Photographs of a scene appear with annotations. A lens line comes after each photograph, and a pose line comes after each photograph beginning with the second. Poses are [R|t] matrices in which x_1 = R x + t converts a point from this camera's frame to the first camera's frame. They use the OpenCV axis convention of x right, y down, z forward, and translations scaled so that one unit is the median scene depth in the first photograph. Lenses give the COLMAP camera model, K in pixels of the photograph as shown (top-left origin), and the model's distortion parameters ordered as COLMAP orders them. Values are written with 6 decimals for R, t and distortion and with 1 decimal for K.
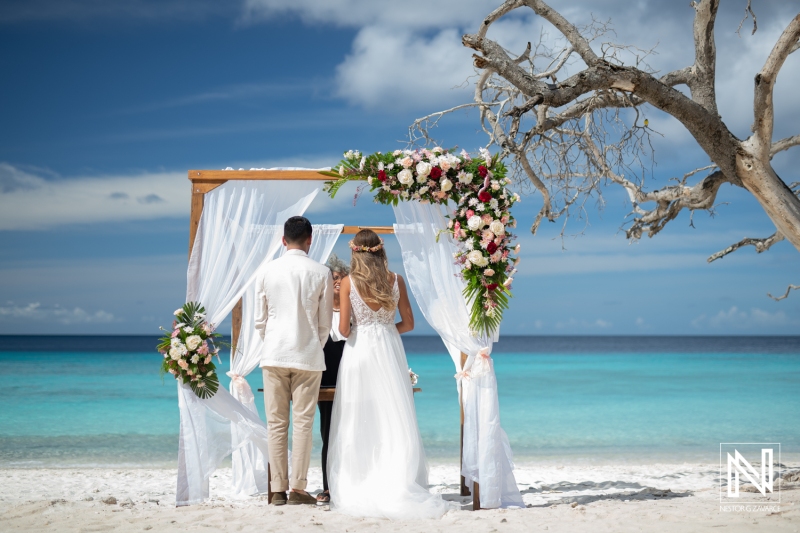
lens RADIAL K [[1141.3, 0, 385.3], [0, 1141.3, 257.4], [0, 0, 1]] dist [0.015658, 0.000000]
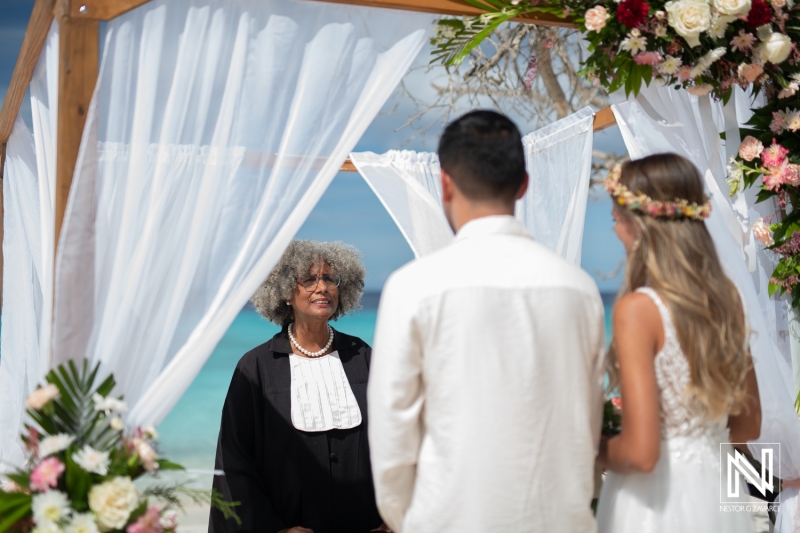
lens RADIAL K [[1141.3, 0, 393.4], [0, 1141.3, 274.4], [0, 0, 1]] dist [0.015658, 0.000000]
pose [[0.925414, 0.008221, 0.378869, -0.209806], [-0.028046, 0.998509, 0.046838, -0.001701], [-0.377919, -0.053970, 0.924264, 0.683637]]
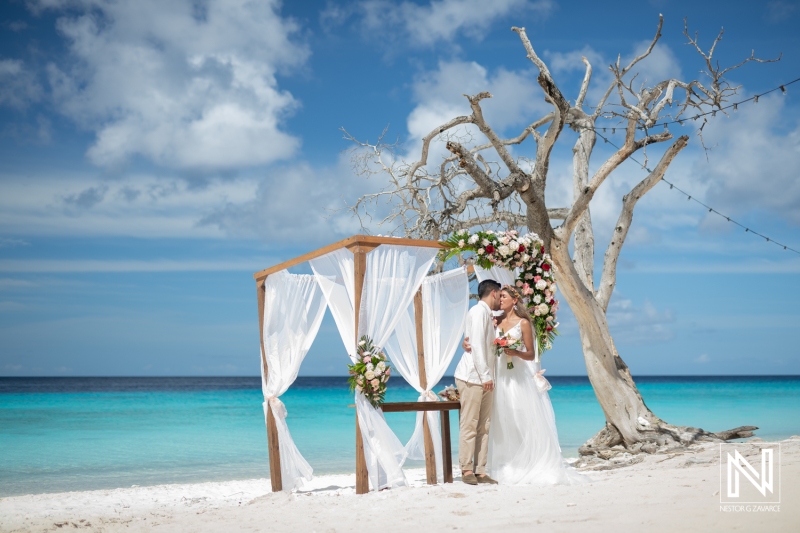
lens RADIAL K [[1141.3, 0, 406.0], [0, 1141.3, 265.8], [0, 0, 1]] dist [0.015658, 0.000000]
pose [[0.833780, 0.048151, 0.549994, -0.862749], [-0.032844, 0.998751, -0.037647, 0.006331], [-0.551120, 0.013325, 0.834320, -0.123064]]
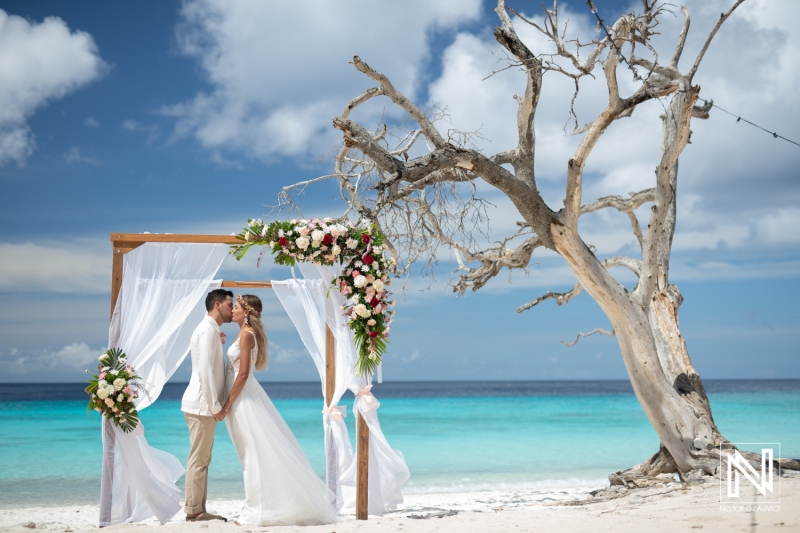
lens RADIAL K [[1141.3, 0, 400.2], [0, 1141.3, 268.9], [0, 0, 1]] dist [0.015658, 0.000000]
pose [[0.978530, 0.011192, 0.205799, -0.126355], [-0.004824, 0.999495, -0.031418, -0.005864], [-0.206046, 0.029751, 0.978090, -0.182443]]
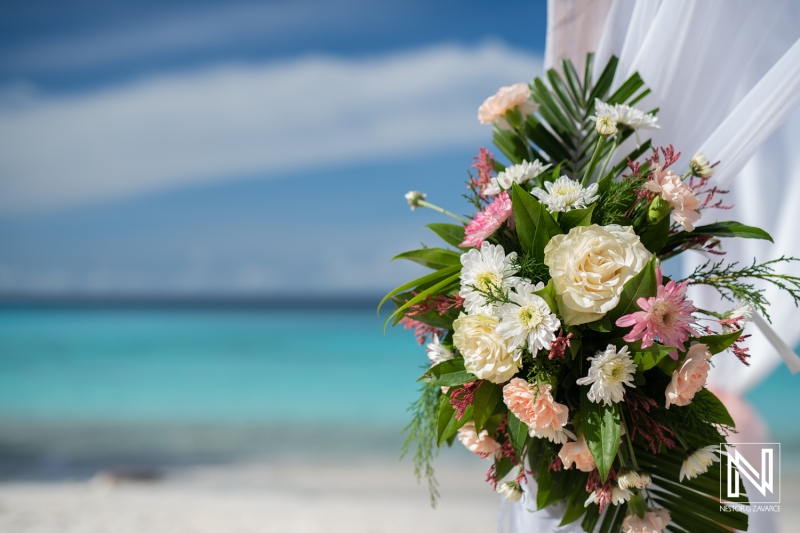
lens RADIAL K [[1141.3, 0, 394.7], [0, 1141.3, 270.5], [0, 0, 1]] dist [0.015658, 0.000000]
pose [[0.948020, -0.016682, -0.317772, -0.141479], [0.030953, 0.998724, 0.039914, 0.065795], [0.316700, -0.047675, 0.947327, 0.825021]]
